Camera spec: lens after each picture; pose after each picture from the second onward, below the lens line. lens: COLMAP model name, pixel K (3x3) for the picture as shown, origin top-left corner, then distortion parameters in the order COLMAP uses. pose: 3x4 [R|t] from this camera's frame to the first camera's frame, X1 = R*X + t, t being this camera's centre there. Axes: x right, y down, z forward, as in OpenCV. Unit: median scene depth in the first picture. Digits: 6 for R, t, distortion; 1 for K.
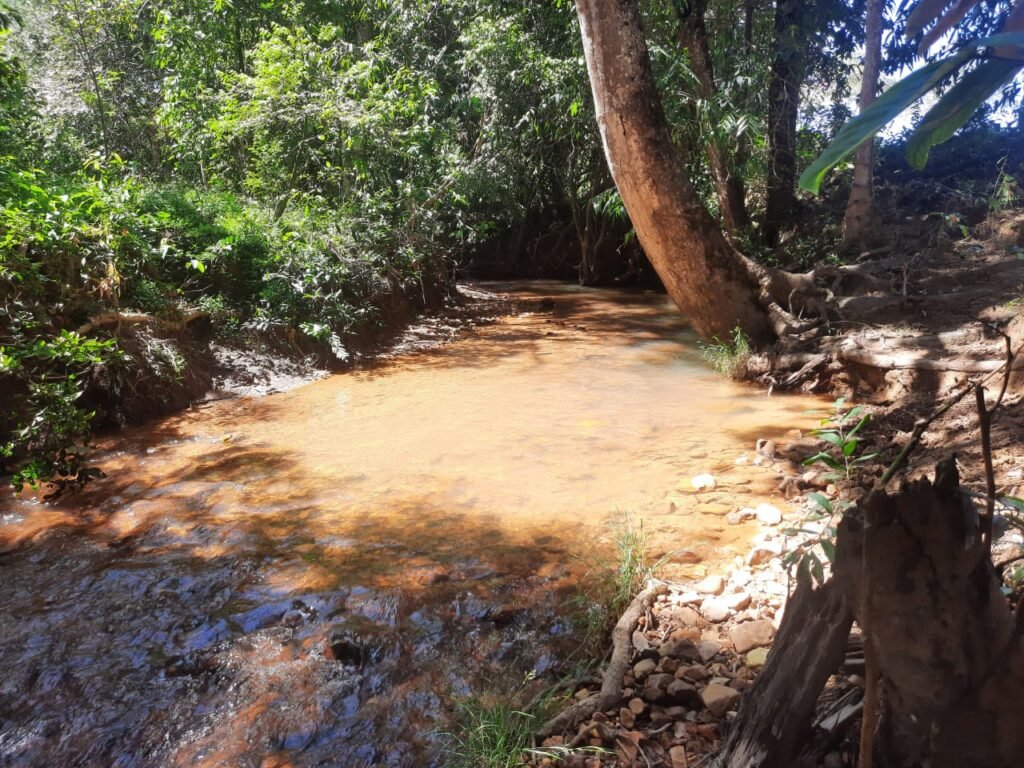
lens RADIAL K [[739.3, 0, 531.4], [0, 739.3, 381.0], [0, 0, 1]] dist [0.049397, -0.038251]
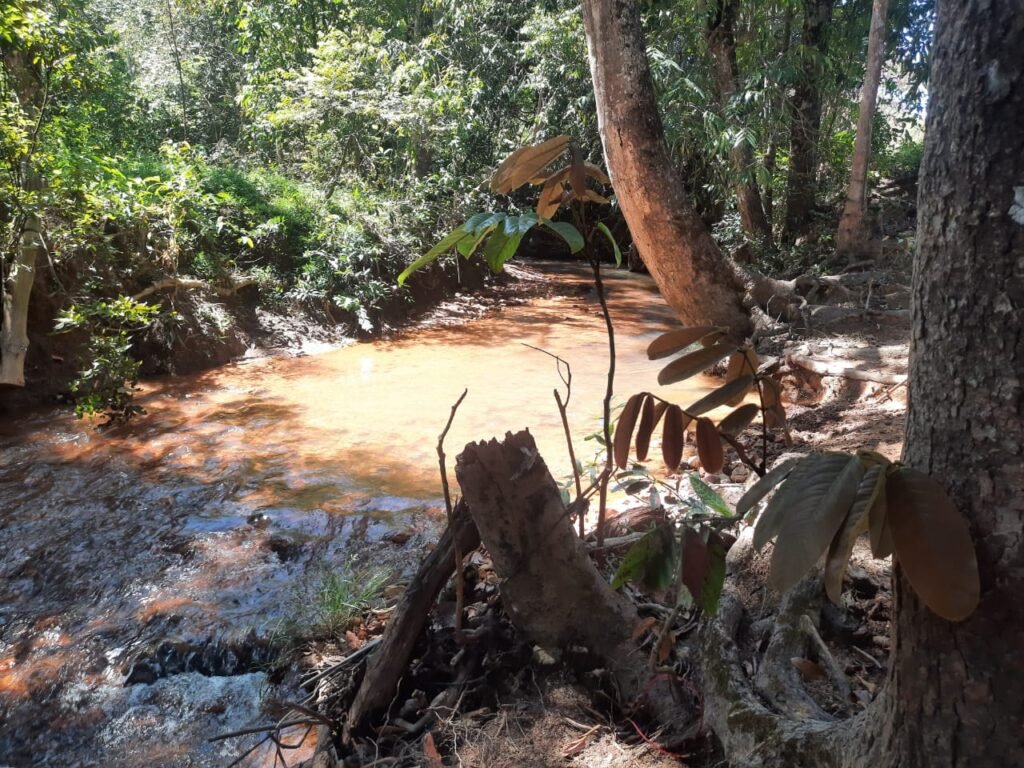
lens RADIAL K [[739.3, 0, 531.4], [0, 739.3, 381.0], [0, 0, 1]] dist [0.049397, -0.038251]
pose [[0.992301, 0.076659, -0.097276, 0.115057], [-0.073431, 0.996638, 0.036339, -0.011812], [0.099735, -0.028916, 0.994594, -0.111086]]
